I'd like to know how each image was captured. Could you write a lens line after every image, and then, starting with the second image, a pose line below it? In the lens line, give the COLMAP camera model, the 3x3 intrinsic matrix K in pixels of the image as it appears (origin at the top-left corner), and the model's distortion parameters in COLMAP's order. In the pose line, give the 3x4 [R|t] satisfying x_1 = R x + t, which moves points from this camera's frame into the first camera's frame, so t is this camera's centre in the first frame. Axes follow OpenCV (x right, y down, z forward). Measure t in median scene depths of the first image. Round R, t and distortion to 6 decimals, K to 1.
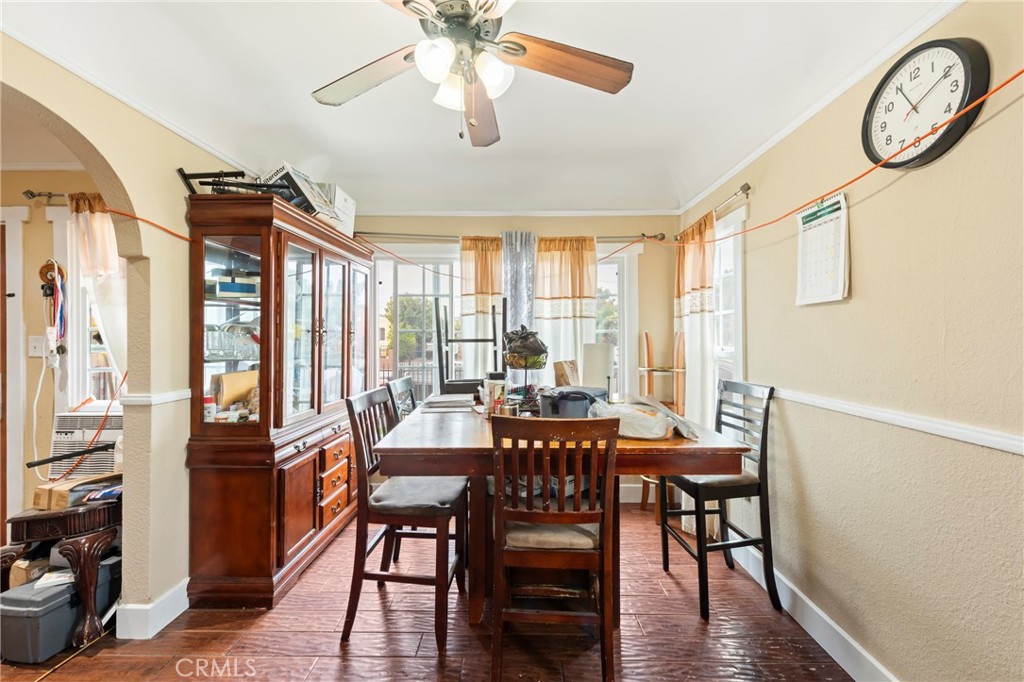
lens RADIAL K [[404.3, 0, 509.5], [0, 404.3, 338.4], [0, 0, 1]] dist [0.013949, -0.001154]
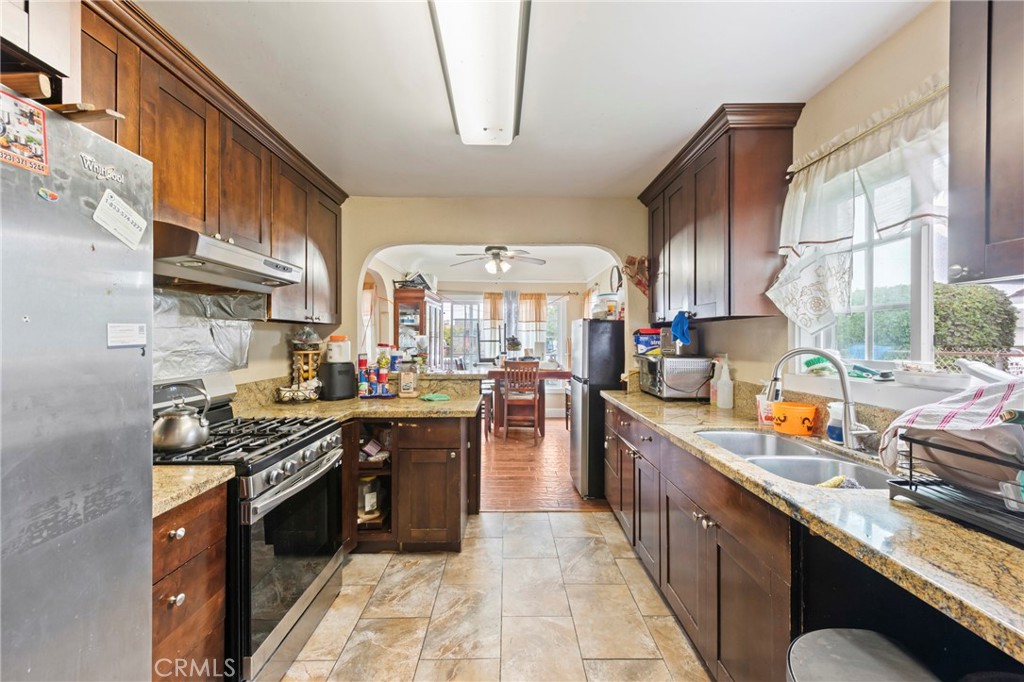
lens RADIAL K [[404.3, 0, 512.0], [0, 404.3, 339.8], [0, 0, 1]] dist [0.013949, -0.001154]
pose [[0.999362, 0.004403, 0.035444, -0.047469], [-0.004247, 0.999981, -0.004464, 0.007930], [-0.035463, 0.004311, 0.999362, -1.178647]]
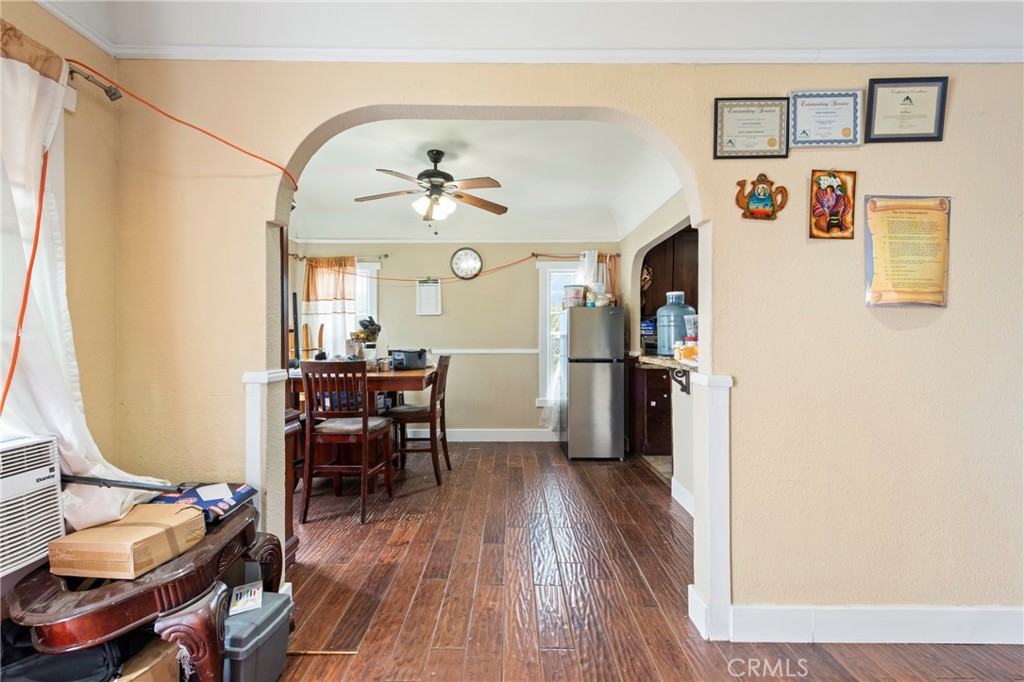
lens RADIAL K [[404.3, 0, 507.9], [0, 404.3, 336.7], [0, 0, 1]] dist [0.013949, -0.001154]
pose [[-0.028684, 0.002788, 0.999585, -1.105976], [0.004543, 0.999986, -0.002659, 0.039787], [-0.999578, 0.004465, -0.028696, 0.312731]]
